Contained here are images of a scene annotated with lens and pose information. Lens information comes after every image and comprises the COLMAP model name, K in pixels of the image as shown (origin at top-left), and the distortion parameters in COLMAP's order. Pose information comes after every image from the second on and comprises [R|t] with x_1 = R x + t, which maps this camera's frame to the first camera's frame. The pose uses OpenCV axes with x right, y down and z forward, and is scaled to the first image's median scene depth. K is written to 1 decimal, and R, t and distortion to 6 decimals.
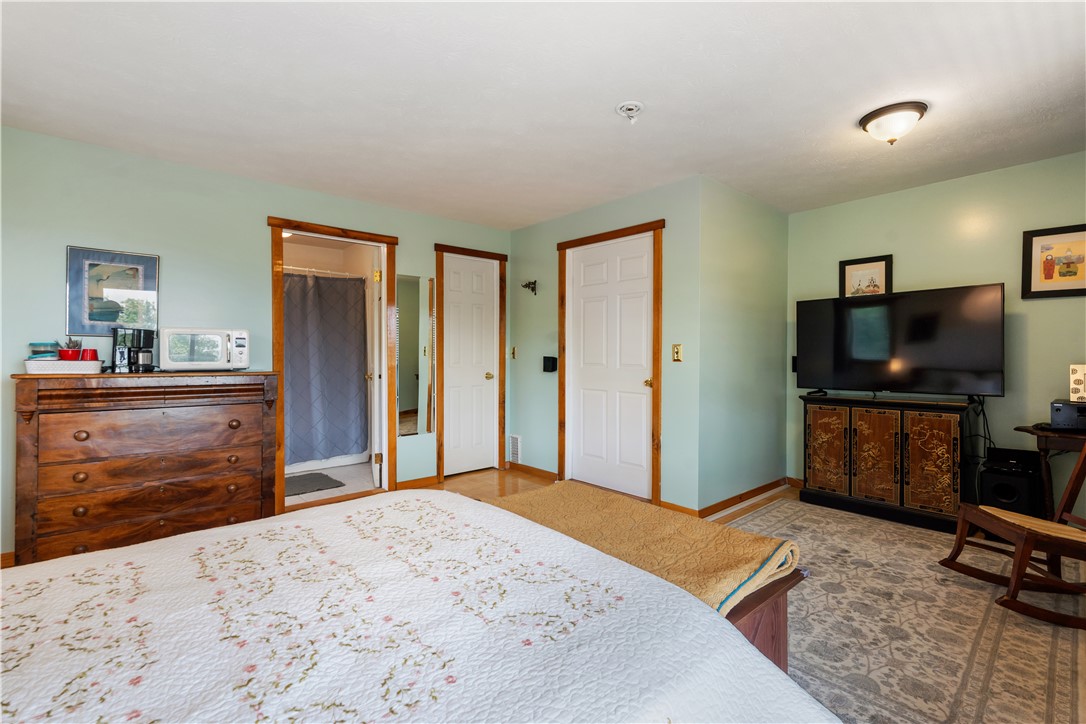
lens RADIAL K [[480.8, 0, 543.3], [0, 480.8, 354.2], [0, 0, 1]] dist [-0.003101, -0.000007]
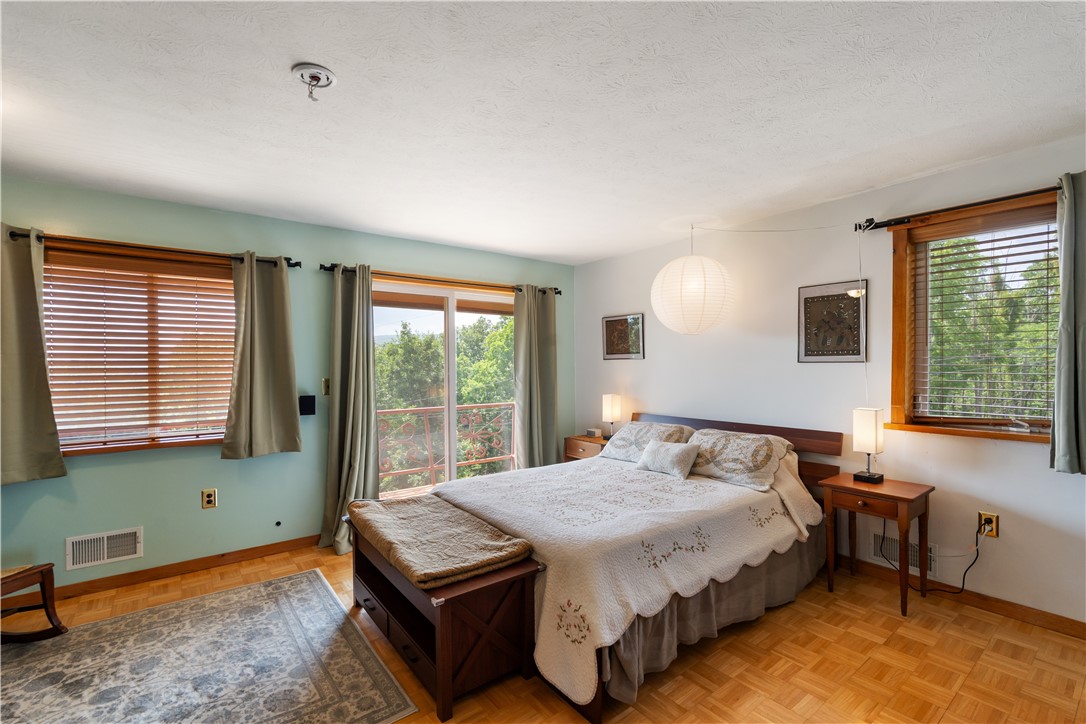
lens RADIAL K [[480.8, 0, 541.7], [0, 480.8, 358.3], [0, 0, 1]] dist [-0.003101, -0.000007]
pose [[-0.996735, 0.010001, 0.080127, -0.265331], [0.010210, 0.999945, 0.002202, -0.114748], [-0.080100, 0.003013, -0.996782, 2.095595]]
